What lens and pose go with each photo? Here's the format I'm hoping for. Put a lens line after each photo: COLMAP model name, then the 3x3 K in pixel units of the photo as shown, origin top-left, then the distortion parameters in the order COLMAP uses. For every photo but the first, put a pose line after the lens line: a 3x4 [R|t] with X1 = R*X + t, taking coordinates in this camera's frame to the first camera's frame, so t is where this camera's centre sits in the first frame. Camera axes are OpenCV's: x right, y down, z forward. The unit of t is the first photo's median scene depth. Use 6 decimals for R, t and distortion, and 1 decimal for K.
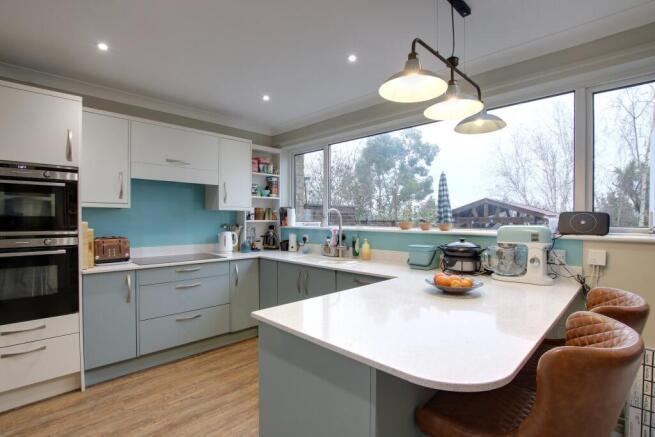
lens RADIAL K [[314.2, 0, 333.5], [0, 314.2, 220.0], [0, 0, 1]] dist [-0.006483, -0.000659]
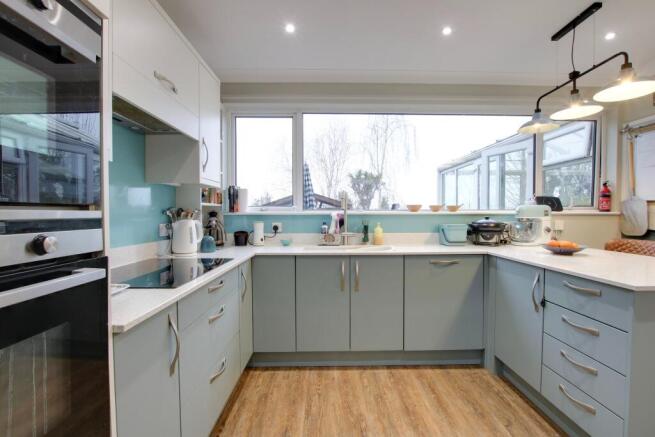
lens RADIAL K [[314.2, 0, 331.6], [0, 314.2, 218.8], [0, 0, 1]] dist [-0.006483, -0.000659]
pose [[0.699723, -0.017830, 0.714192, -0.664426], [0.007517, 0.999817, 0.017596, 0.030484], [-0.714375, -0.006944, 0.699729, 0.431450]]
